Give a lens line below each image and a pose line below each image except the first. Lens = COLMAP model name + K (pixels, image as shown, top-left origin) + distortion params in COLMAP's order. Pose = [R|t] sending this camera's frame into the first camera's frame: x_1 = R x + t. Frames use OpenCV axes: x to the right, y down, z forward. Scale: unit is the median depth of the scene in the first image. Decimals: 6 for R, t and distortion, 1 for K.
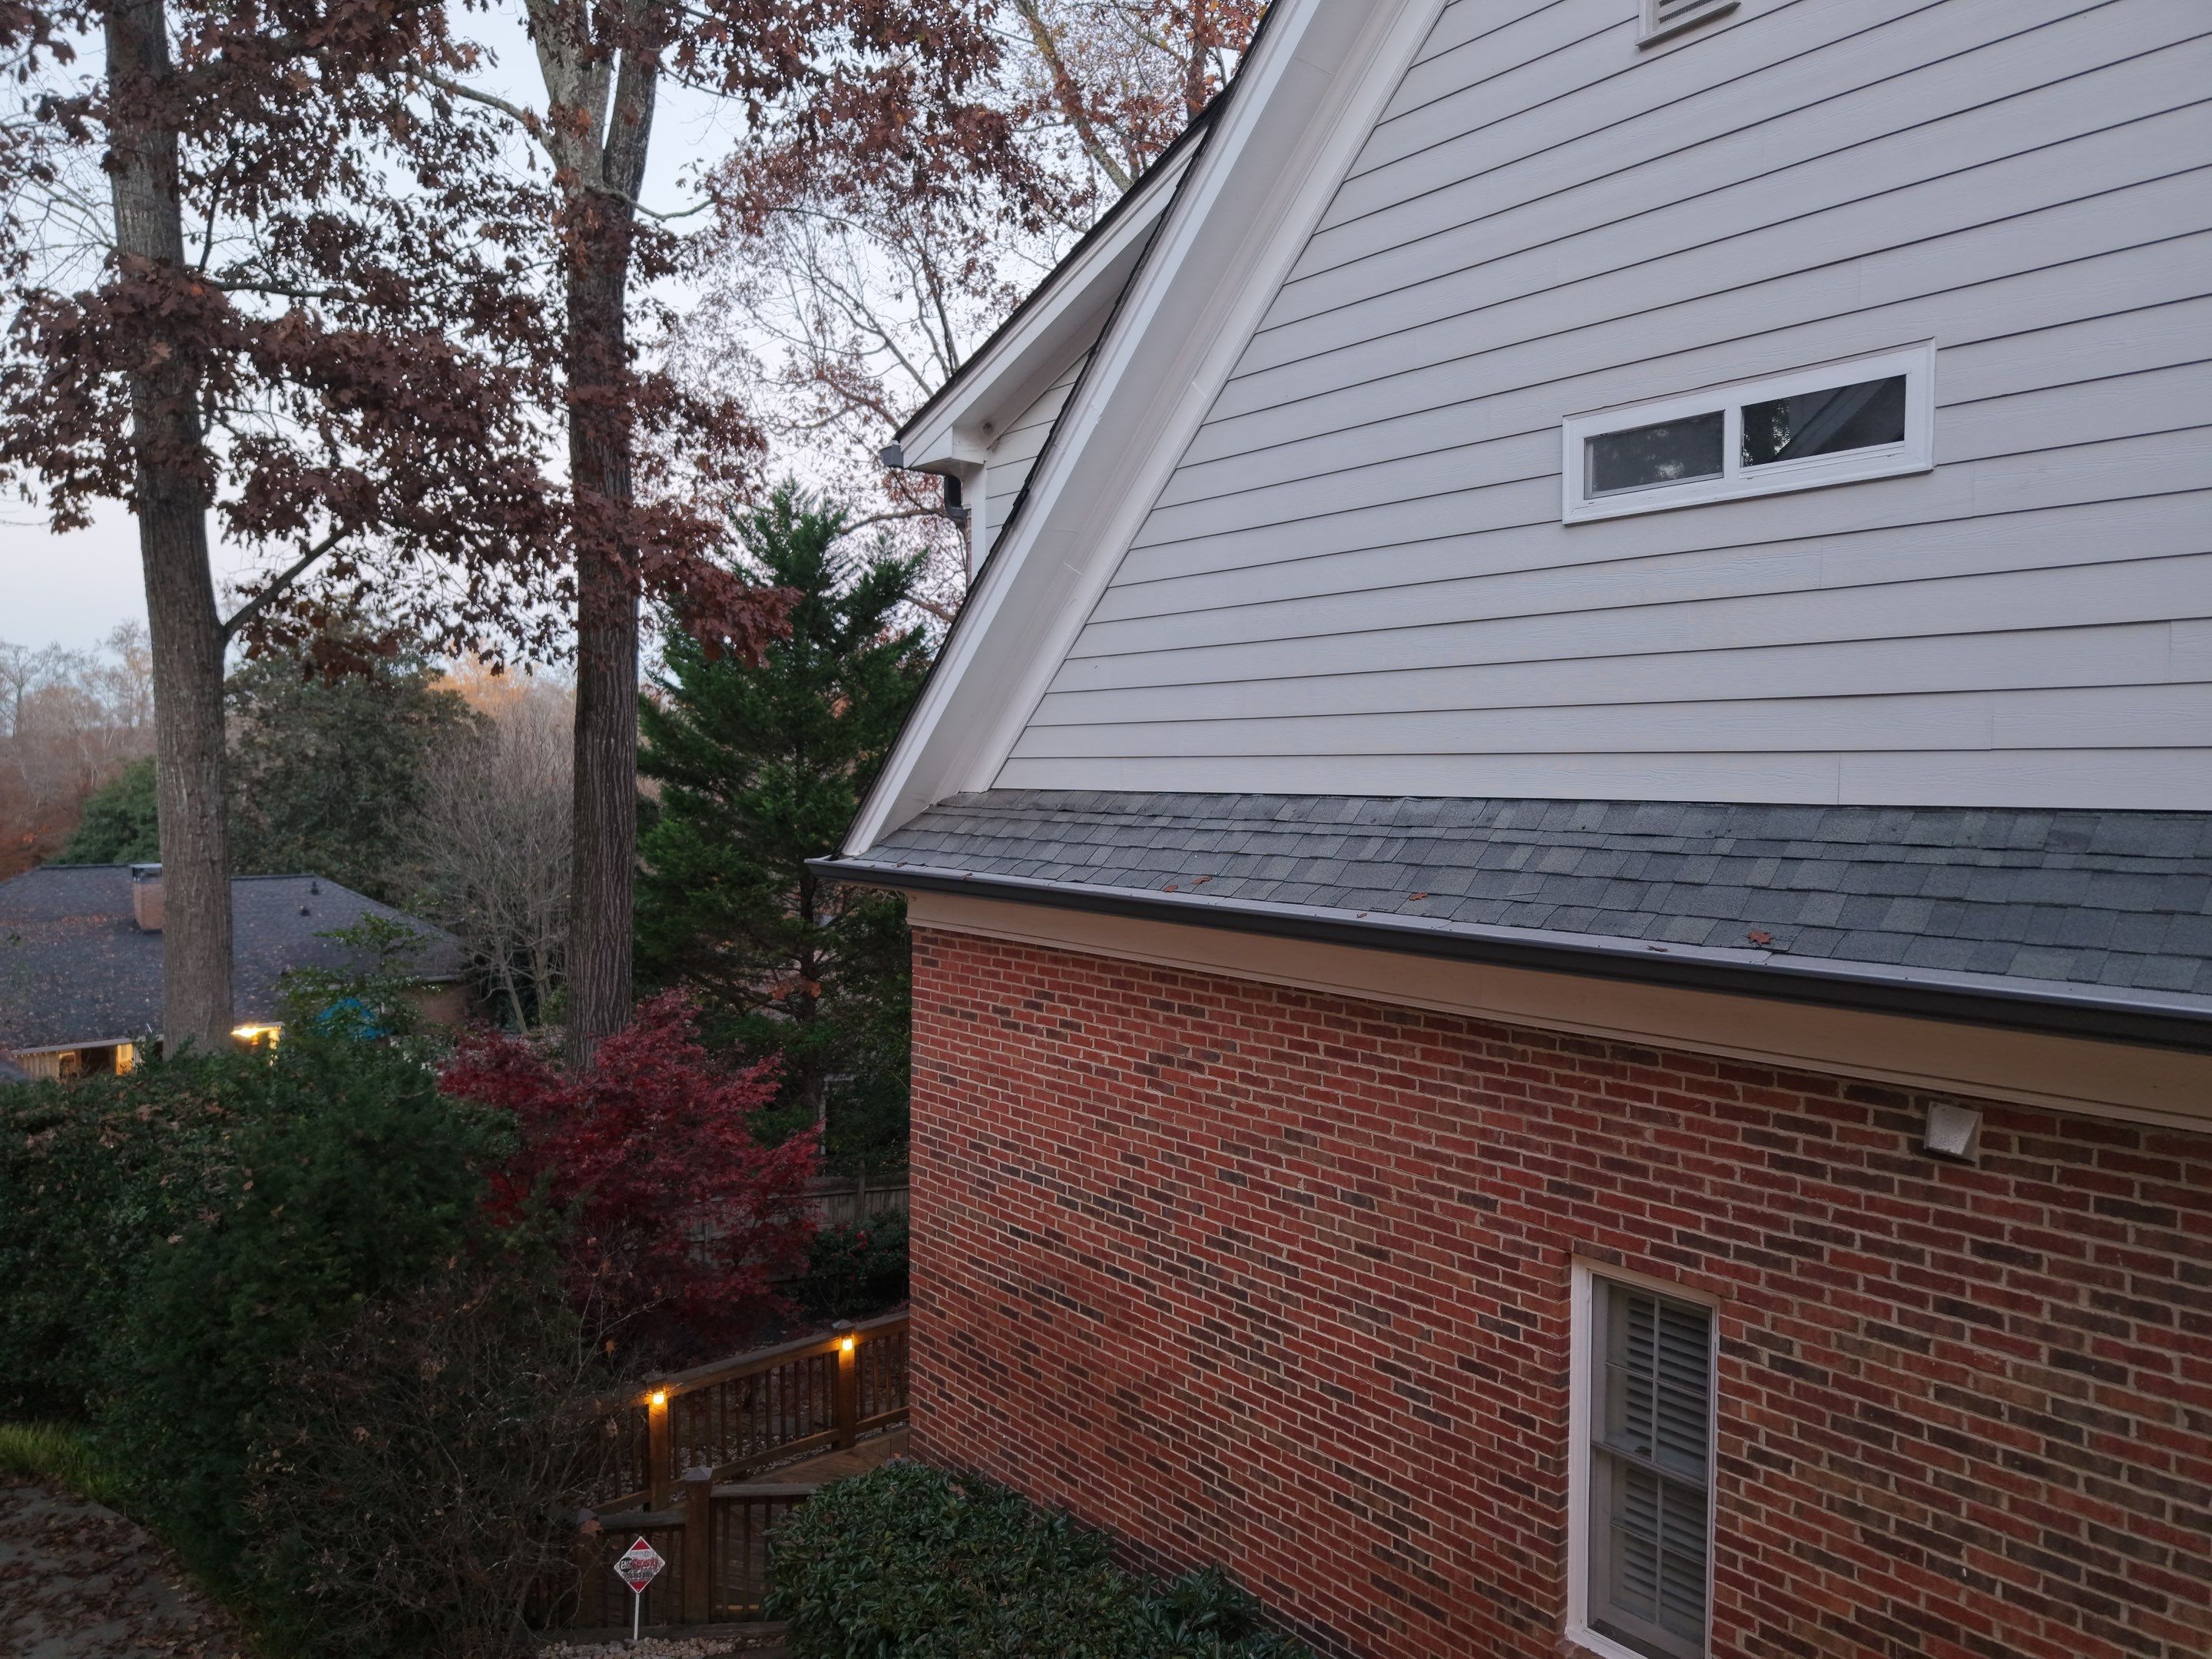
lens RADIAL K [[1495.5, 0, 1106.0], [0, 1495.5, 829.5], [0, 0, 1]] dist [0.001137, -0.002099]
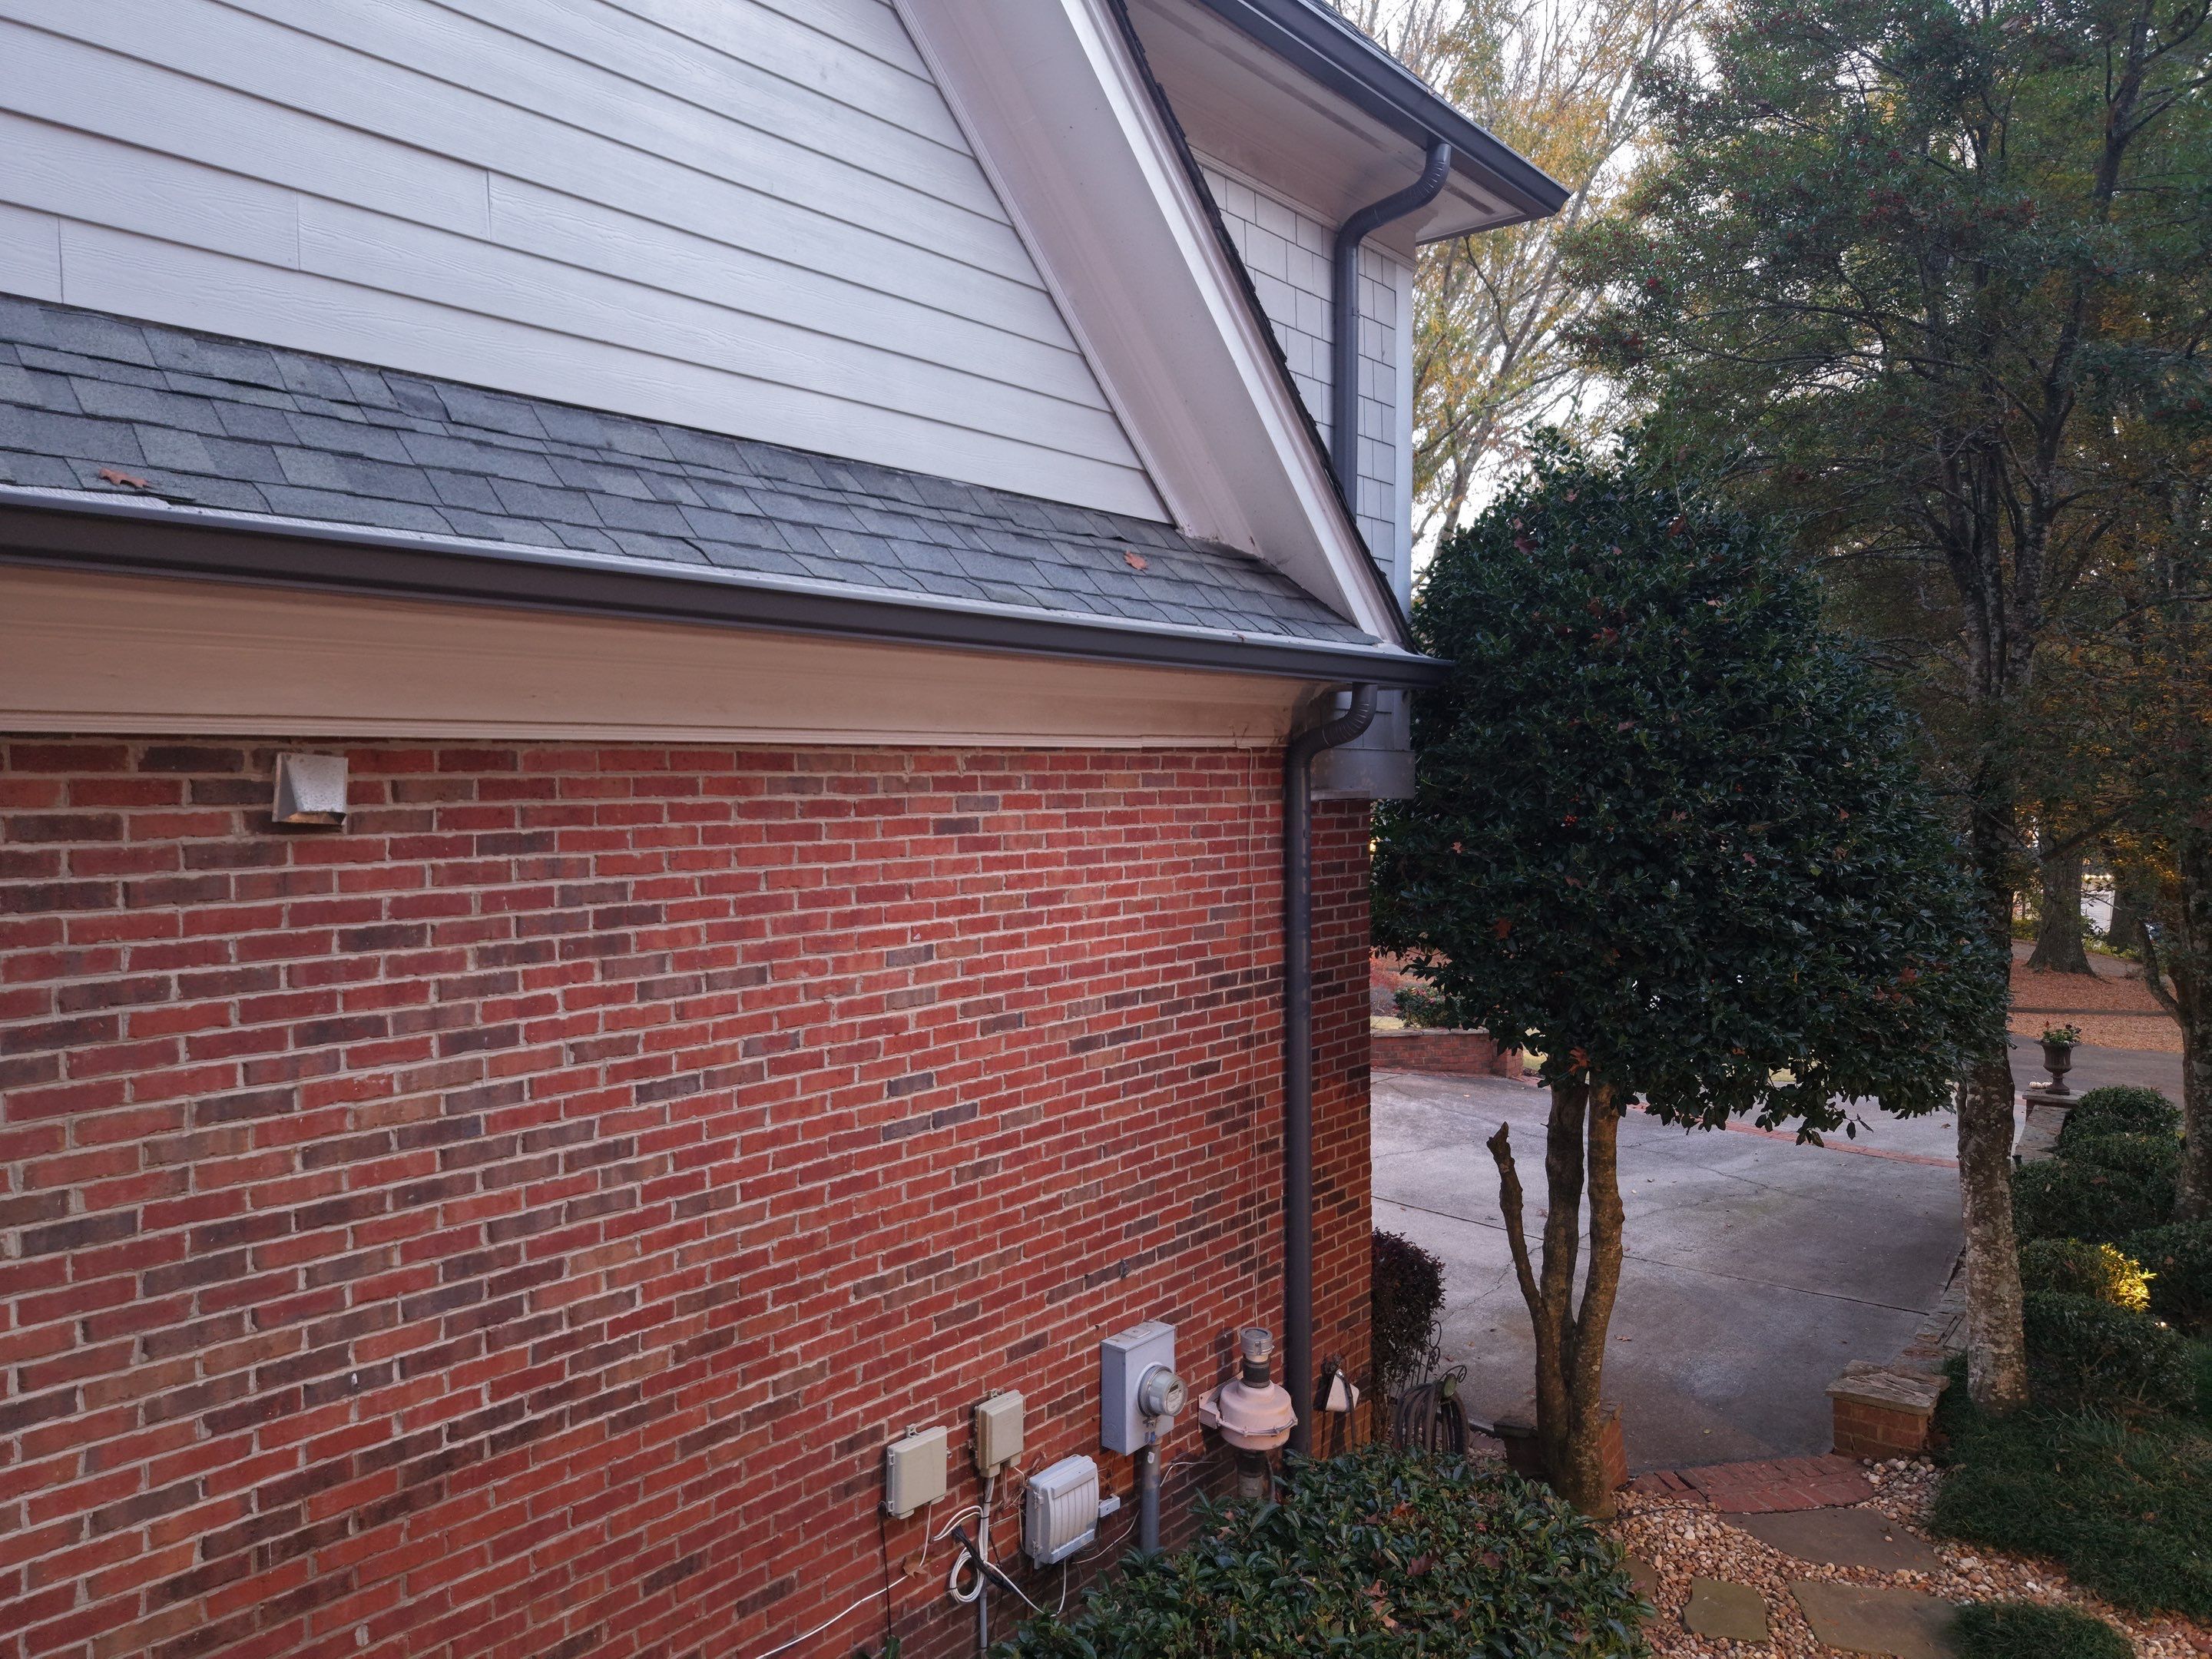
lens RADIAL K [[1540.2, 0, 1106.0], [0, 1540.2, 829.5], [0, 0, 1]] dist [0.102340, -0.114435]
pose [[-0.178289, -0.045981, 0.982903, -0.231525], [0.037318, 0.997873, 0.053450, 0.179600], [-0.983270, 0.046210, -0.176194, 0.697292]]
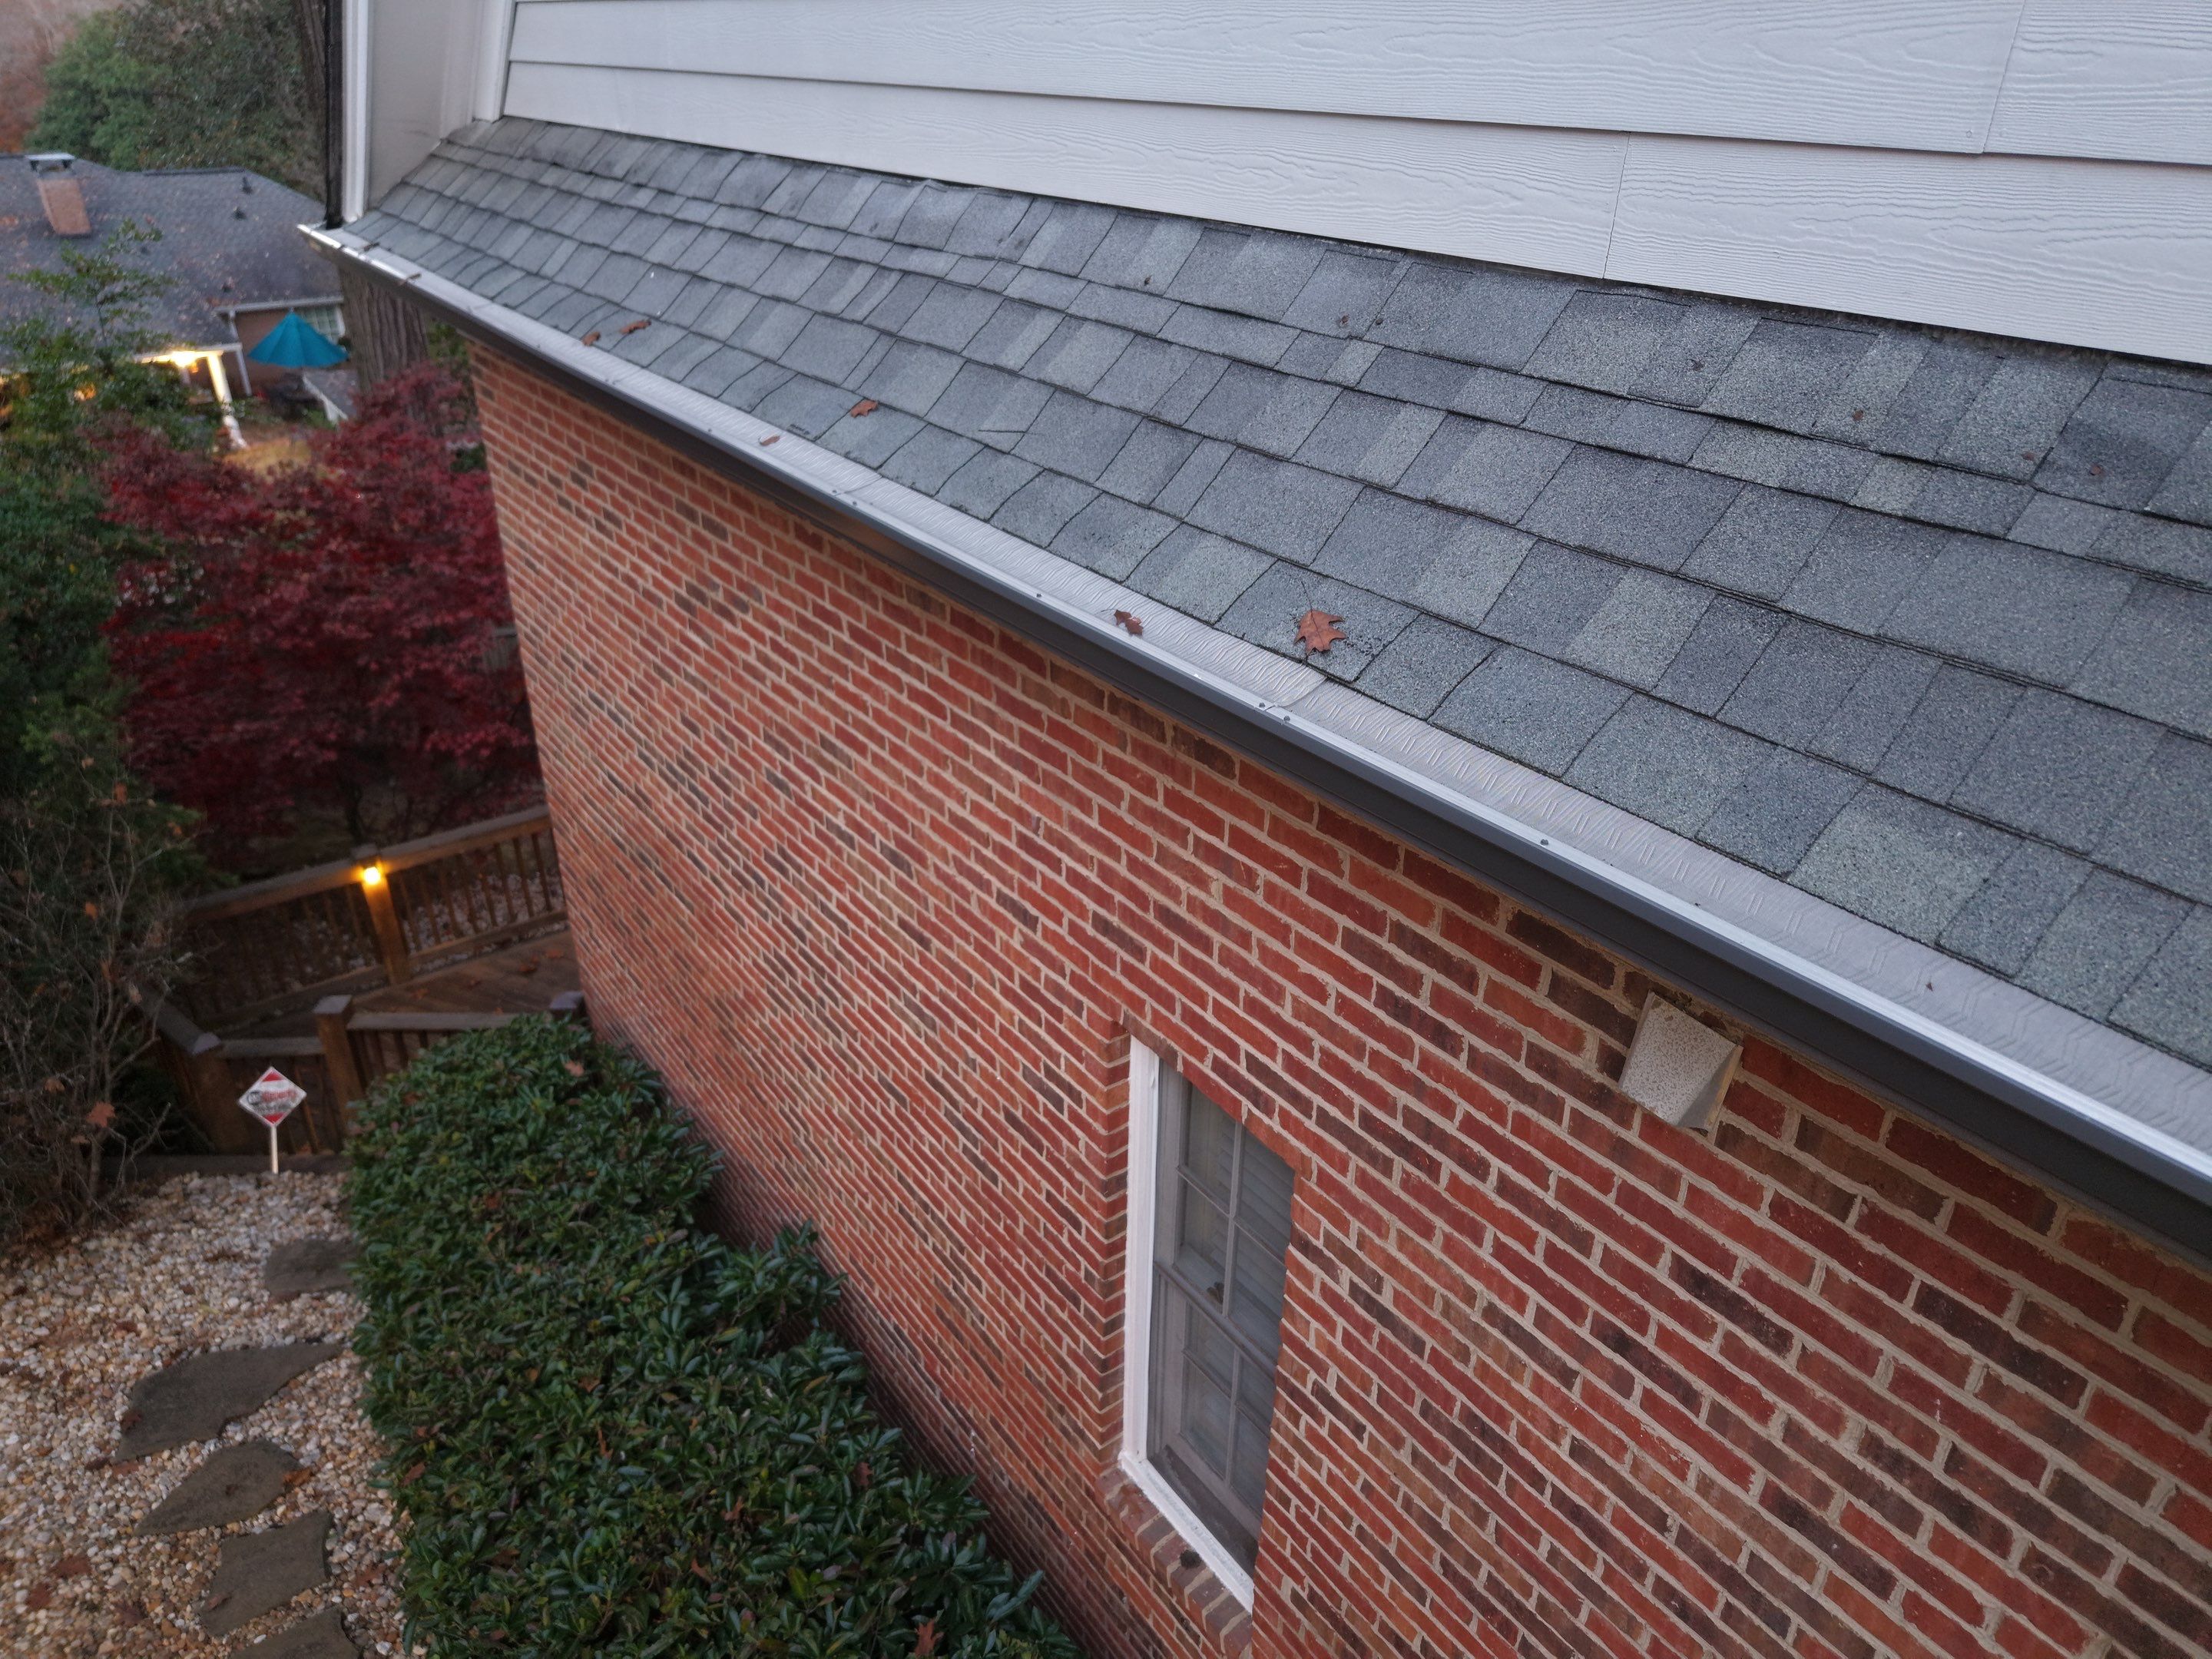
lens RADIAL K [[1495.5, 0, 1106.0], [0, 1495.5, 829.5], [0, 0, 1]] dist [0.001137, -0.002099]
pose [[0.997880, 0.035706, -0.054404, 0.379794], [-0.008530, 0.900582, 0.434603, -0.056980], [0.064513, -0.433217, 0.898978, 0.557354]]
